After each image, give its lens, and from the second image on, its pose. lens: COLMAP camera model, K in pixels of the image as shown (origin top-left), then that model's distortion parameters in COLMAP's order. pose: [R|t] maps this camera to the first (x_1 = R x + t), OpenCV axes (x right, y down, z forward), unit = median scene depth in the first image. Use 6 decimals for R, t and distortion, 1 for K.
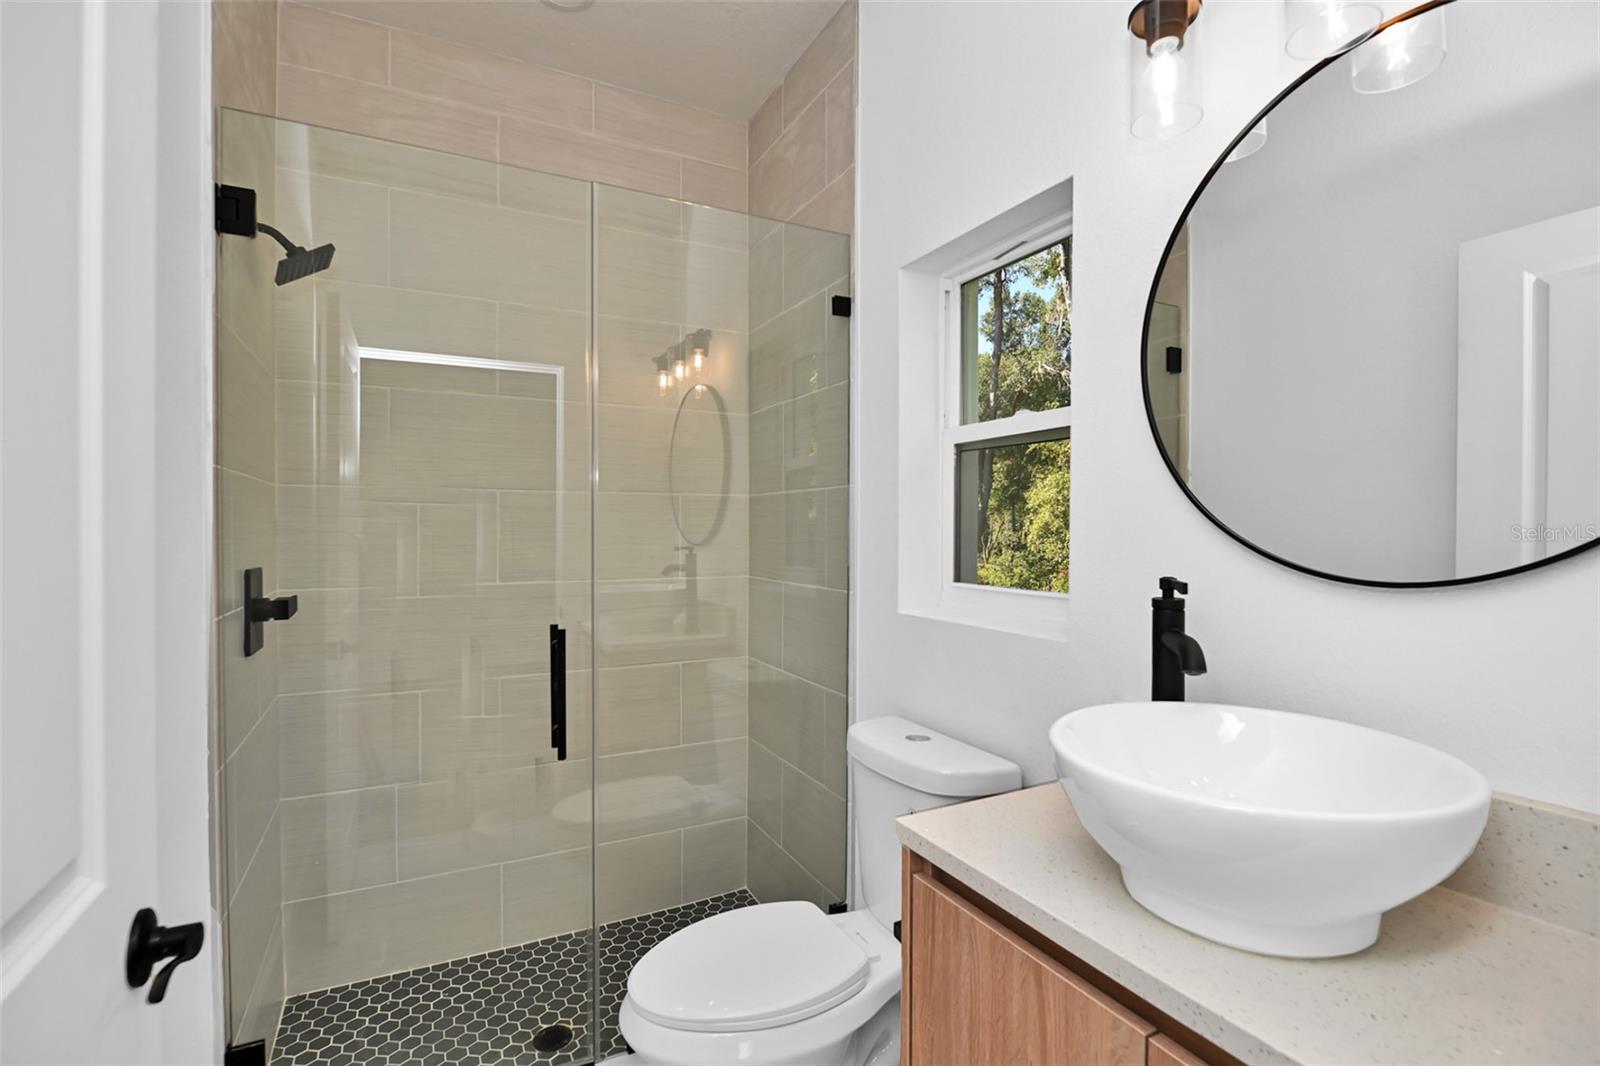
lens RADIAL K [[727.9, 0, 800.9], [0, 727.9, 536.2], [0, 0, 1]] dist [-0.008369, -0.002585]
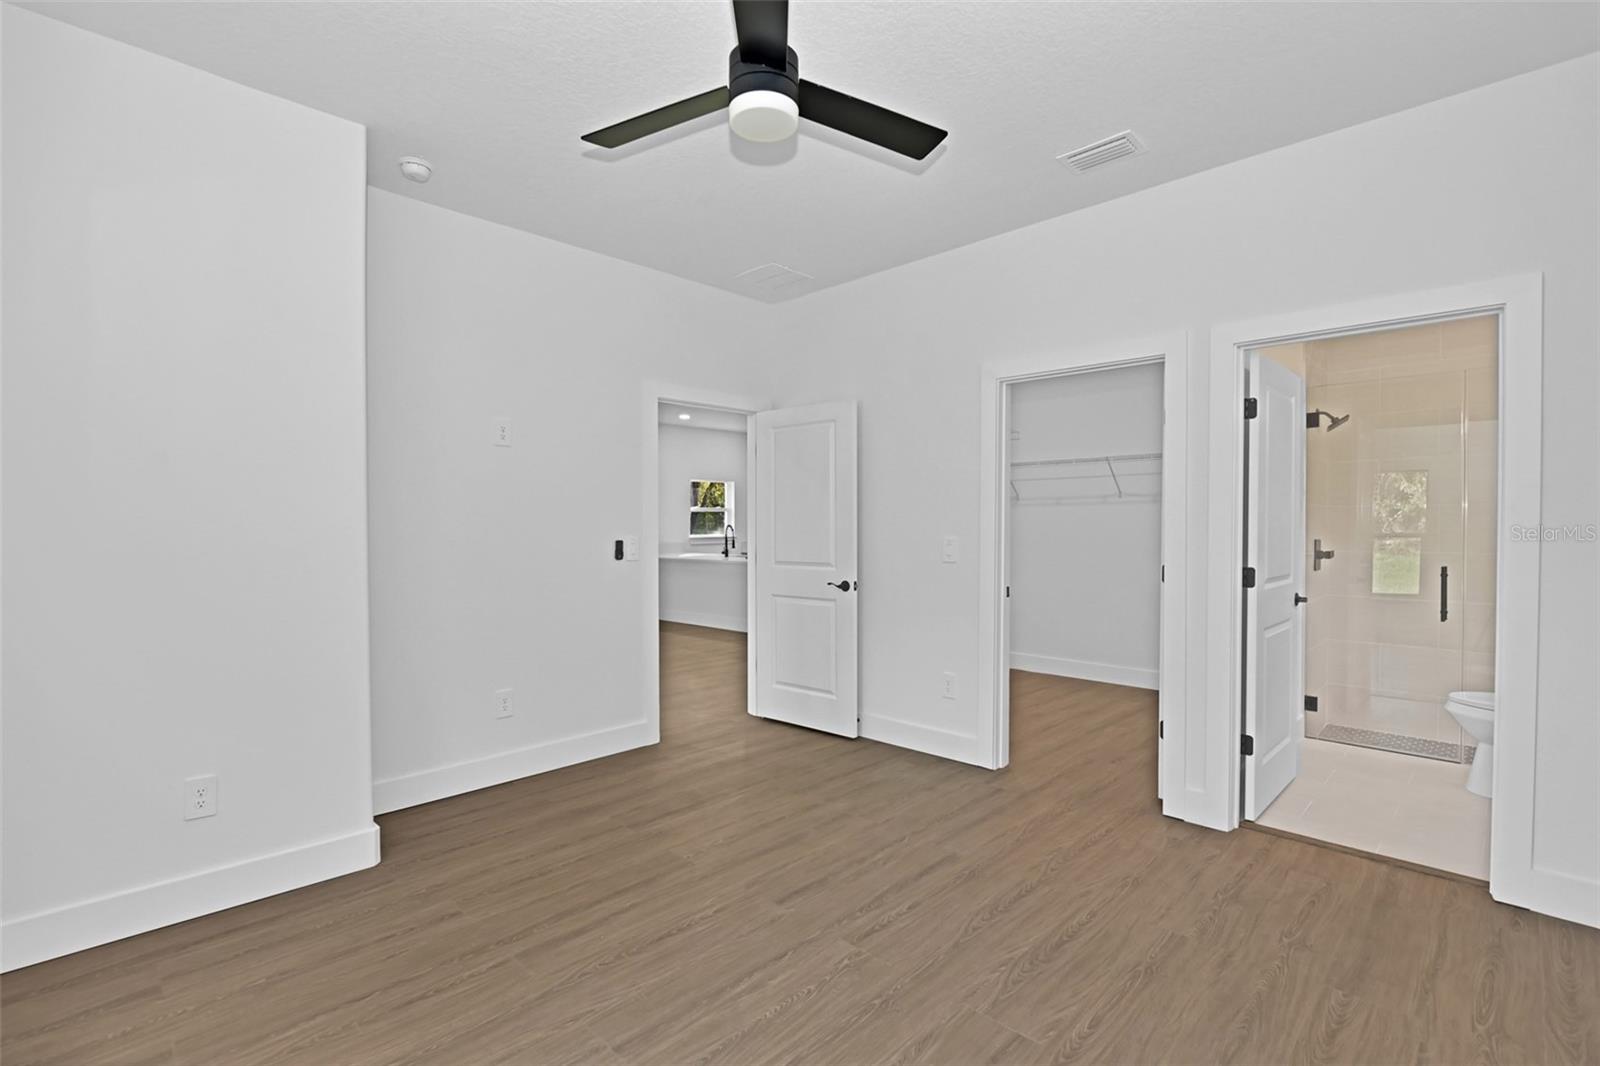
lens RADIAL K [[727.9, 0, 781.3], [0, 727.9, 533.6], [0, 0, 1]] dist [-0.008369, -0.002585]
pose [[0.273576, 0.009234, -0.961806, 1.356666], [-0.005828, 0.999951, 0.007943, 0.009823], [0.961833, 0.003432, 0.273616, -1.746233]]
